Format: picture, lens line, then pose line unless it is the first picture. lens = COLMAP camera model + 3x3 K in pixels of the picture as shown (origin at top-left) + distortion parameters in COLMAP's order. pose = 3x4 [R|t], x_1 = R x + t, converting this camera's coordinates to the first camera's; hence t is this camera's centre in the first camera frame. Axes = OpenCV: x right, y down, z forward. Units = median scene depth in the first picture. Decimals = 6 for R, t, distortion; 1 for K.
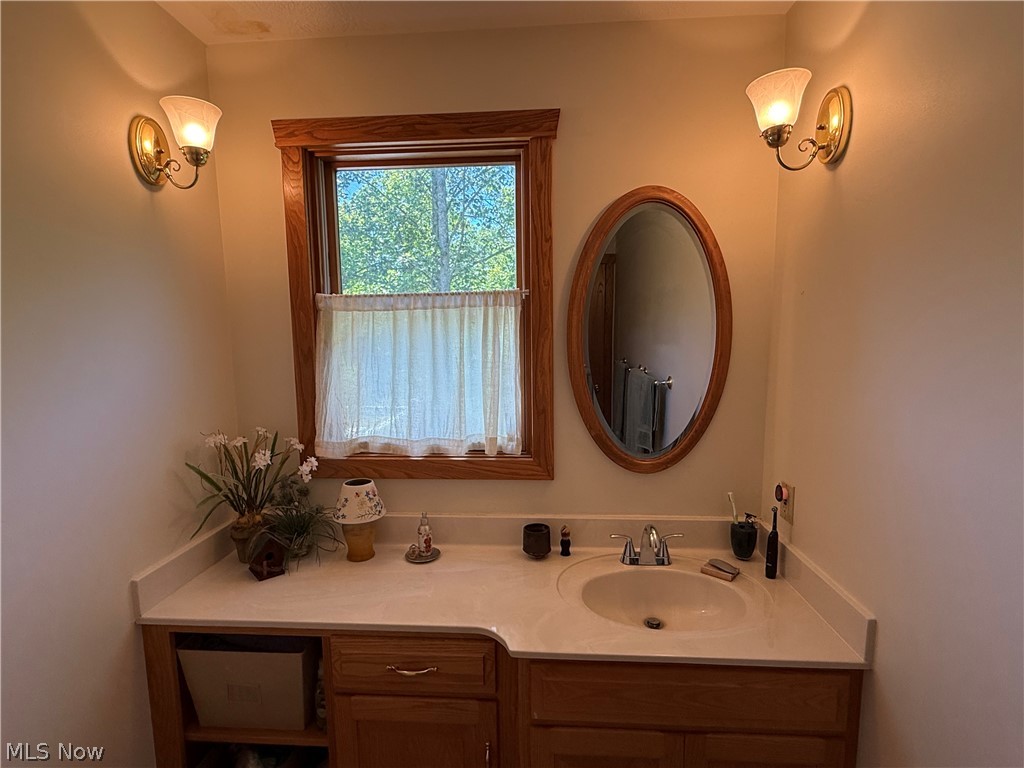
lens RADIAL K [[500.9, 0, 509.2], [0, 500.9, 386.7], [0, 0, 1]] dist [0.001174, 0.000550]
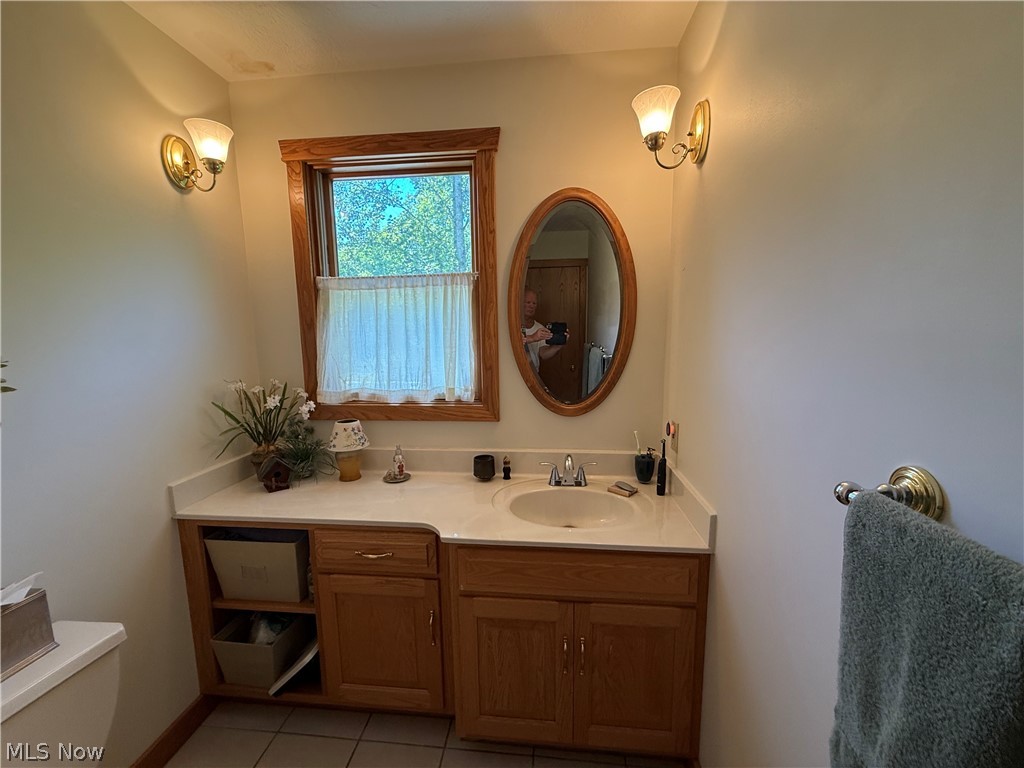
lens RADIAL K [[409.5, 0, 509.7], [0, 409.5, 384.9], [0, 0, 1]] dist [0.001579, 0.000235]
pose [[0.999421, 0.003985, -0.033797, 0.162537], [-0.003291, 0.999783, 0.020576, 0.076187], [0.033871, -0.020453, 0.999217, -0.048685]]
